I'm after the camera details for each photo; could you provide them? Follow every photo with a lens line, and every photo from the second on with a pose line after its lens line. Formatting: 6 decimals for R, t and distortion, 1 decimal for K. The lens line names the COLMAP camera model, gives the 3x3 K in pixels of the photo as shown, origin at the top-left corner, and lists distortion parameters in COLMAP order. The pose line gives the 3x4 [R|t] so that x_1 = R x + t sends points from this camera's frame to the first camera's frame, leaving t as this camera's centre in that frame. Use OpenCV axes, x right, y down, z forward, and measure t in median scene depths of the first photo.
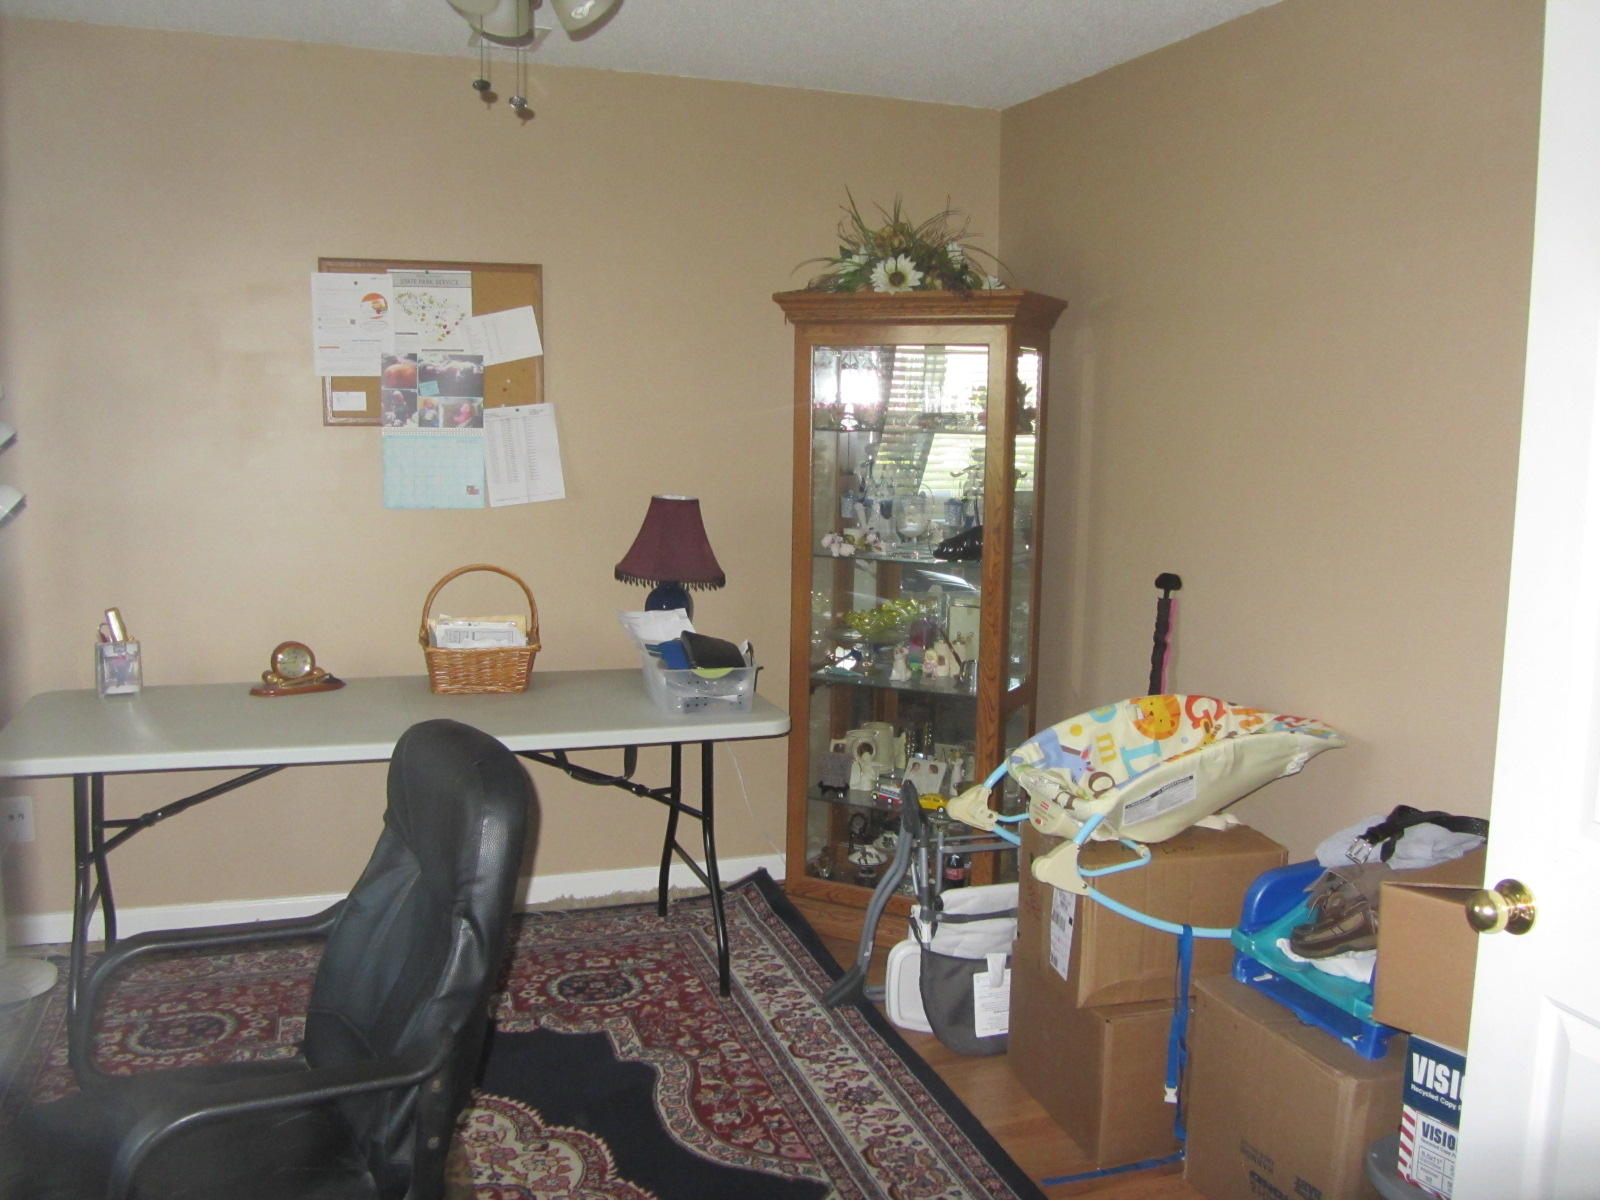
lens RADIAL K [[1393.1, 0, 800.4], [0, 1393.1, 597.0], [0, 0, 1]] dist [-0.065366, 0.011508]
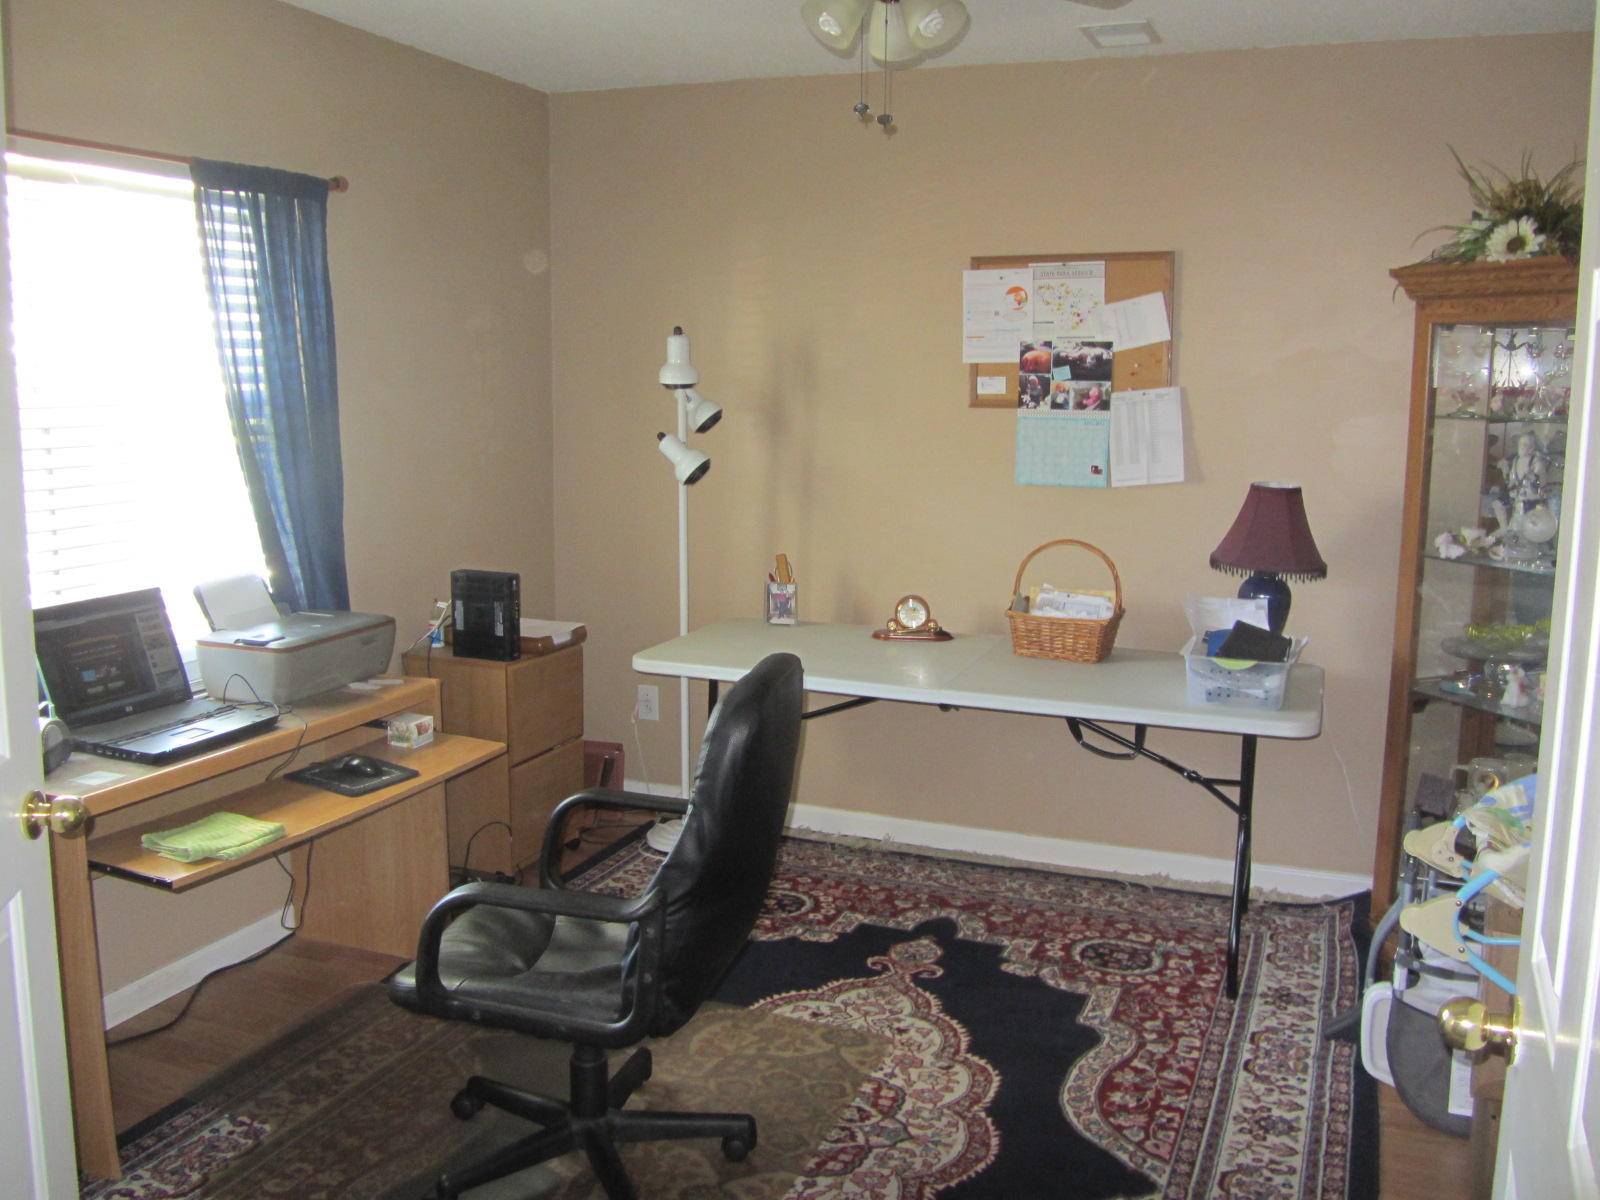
lens RADIAL K [[1393.1, 0, 800.5], [0, 1393.1, 598.4], [0, 0, 1]] dist [-0.065366, 0.011508]
pose [[0.752294, 0.091662, -0.652419, 0.311963], [-0.084084, 0.995534, 0.042912, -0.006967], [0.653439, 0.022575, 0.756642, 0.063427]]
